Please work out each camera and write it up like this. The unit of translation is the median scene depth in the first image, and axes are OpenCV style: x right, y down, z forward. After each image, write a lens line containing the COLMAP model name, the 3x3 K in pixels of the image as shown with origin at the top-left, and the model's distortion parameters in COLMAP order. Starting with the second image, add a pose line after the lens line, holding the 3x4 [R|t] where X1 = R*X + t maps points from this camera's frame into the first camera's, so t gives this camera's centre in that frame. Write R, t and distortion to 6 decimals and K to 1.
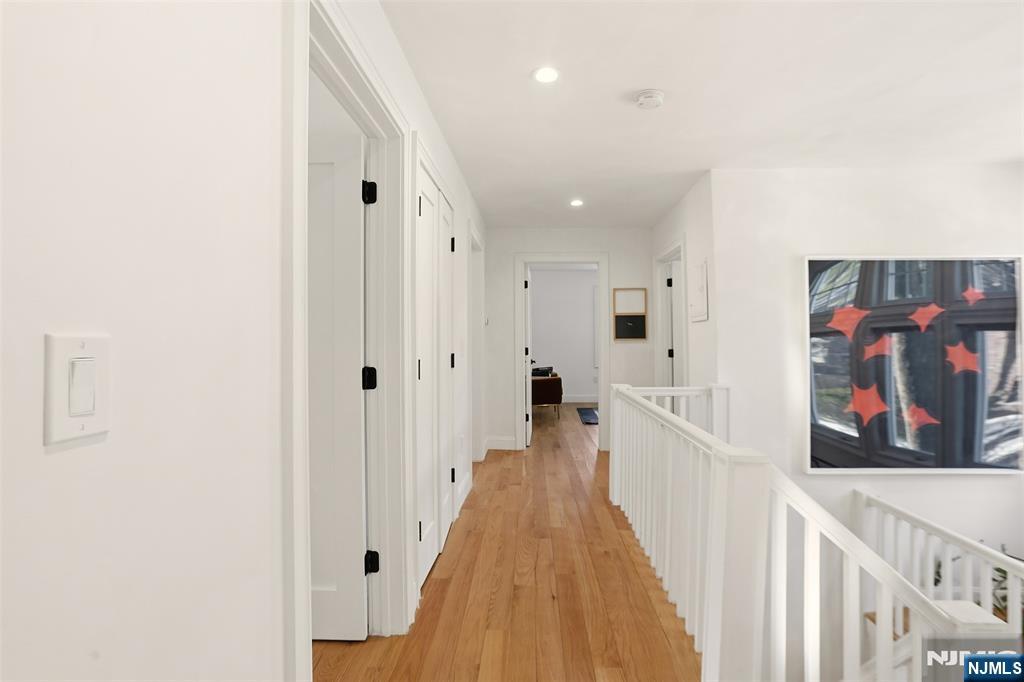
lens RADIAL K [[477.7, 0, 512.9], [0, 477.7, 349.0], [0, 0, 1]] dist [-0.056351, 0.026635]
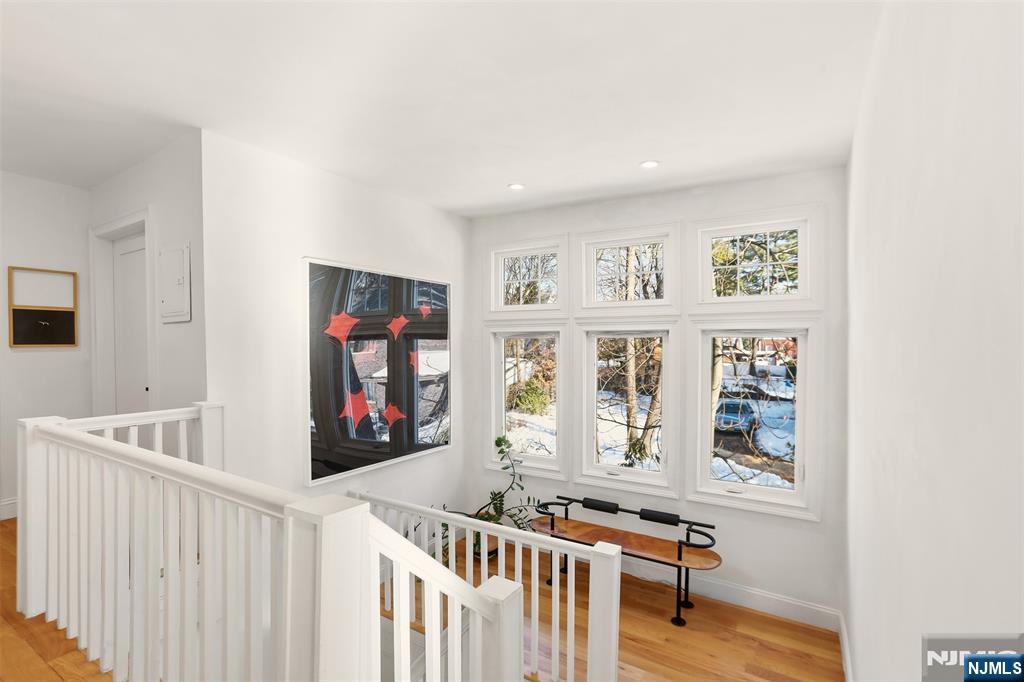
lens RADIAL K [[477.7, 0, 512.9], [0, 477.7, 349.0], [0, 0, 1]] dist [-0.056351, 0.026635]
pose [[0.491865, -0.005660, 0.870653, -0.000389], [0.016450, 0.999861, -0.002793, -0.004804], [-0.870516, 0.015696, 0.491890, 0.165999]]
